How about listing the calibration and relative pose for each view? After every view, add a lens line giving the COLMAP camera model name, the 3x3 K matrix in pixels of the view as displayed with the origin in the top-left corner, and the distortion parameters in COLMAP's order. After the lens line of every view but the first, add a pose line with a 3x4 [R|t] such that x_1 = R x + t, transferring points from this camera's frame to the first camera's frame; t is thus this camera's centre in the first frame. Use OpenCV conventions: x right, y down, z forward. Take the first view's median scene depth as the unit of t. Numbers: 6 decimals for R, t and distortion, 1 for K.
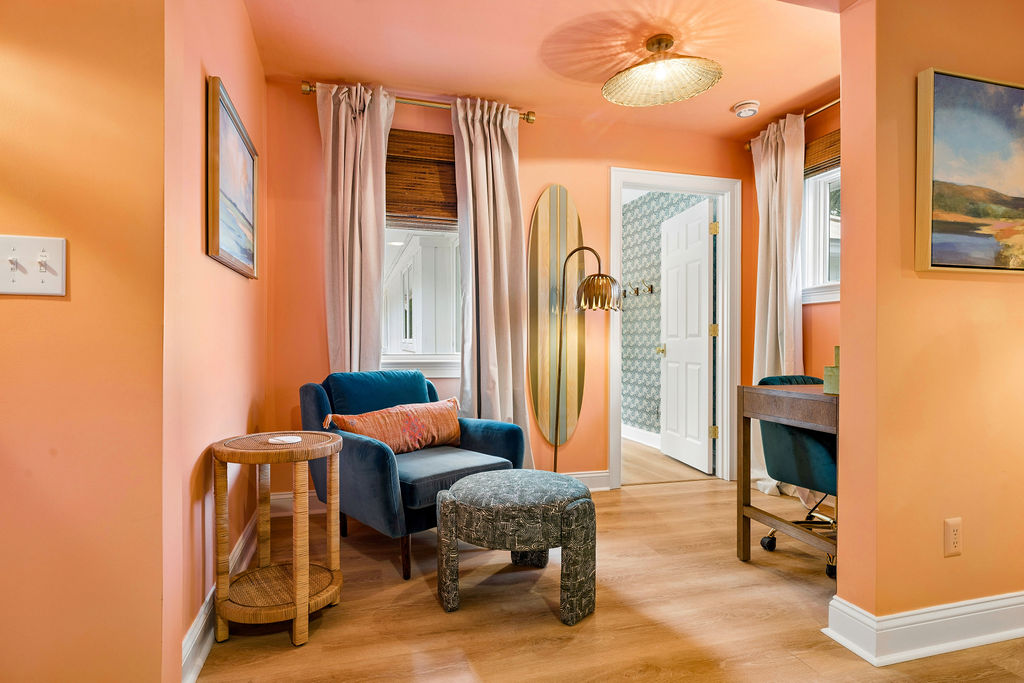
lens RADIAL K [[542.8, 0, 512.0], [0, 542.8, 341.5], [0, 0, 1]] dist [0.033445, 0.000067]
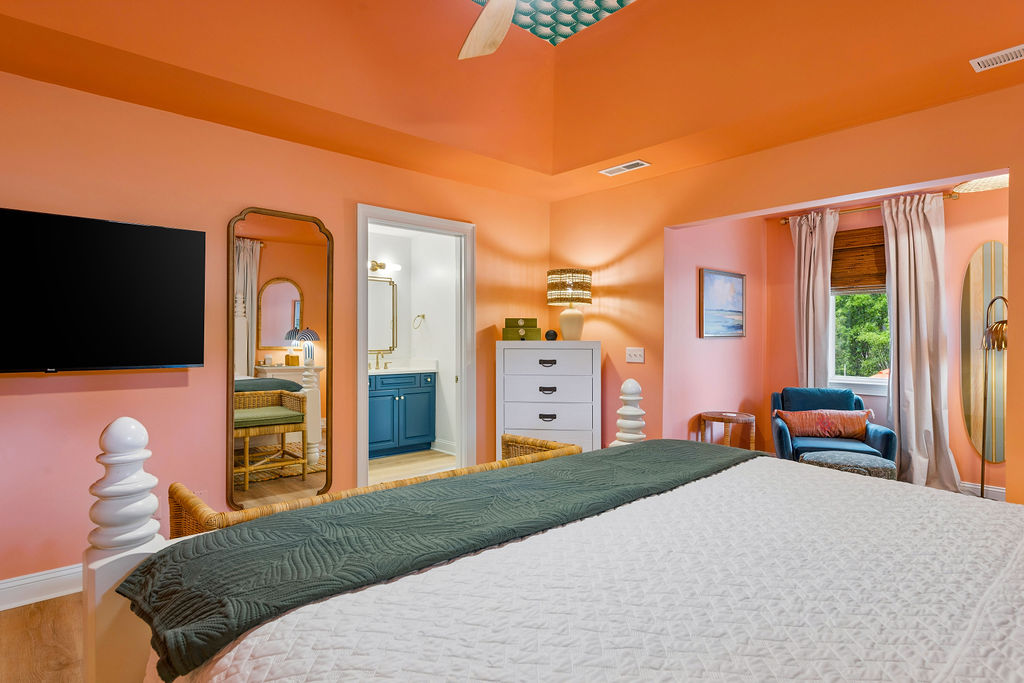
lens RADIAL K [[559.3, 0, 512.0], [0, 559.3, 341.5], [0, 0, 1]] dist [0.000017, 0.000093]
pose [[0.446299, 0.000775, -0.894883, 0.774986], [0.006272, 0.999972, 0.003994, -0.089413], [0.894862, -0.007395, 0.446282, -0.525755]]
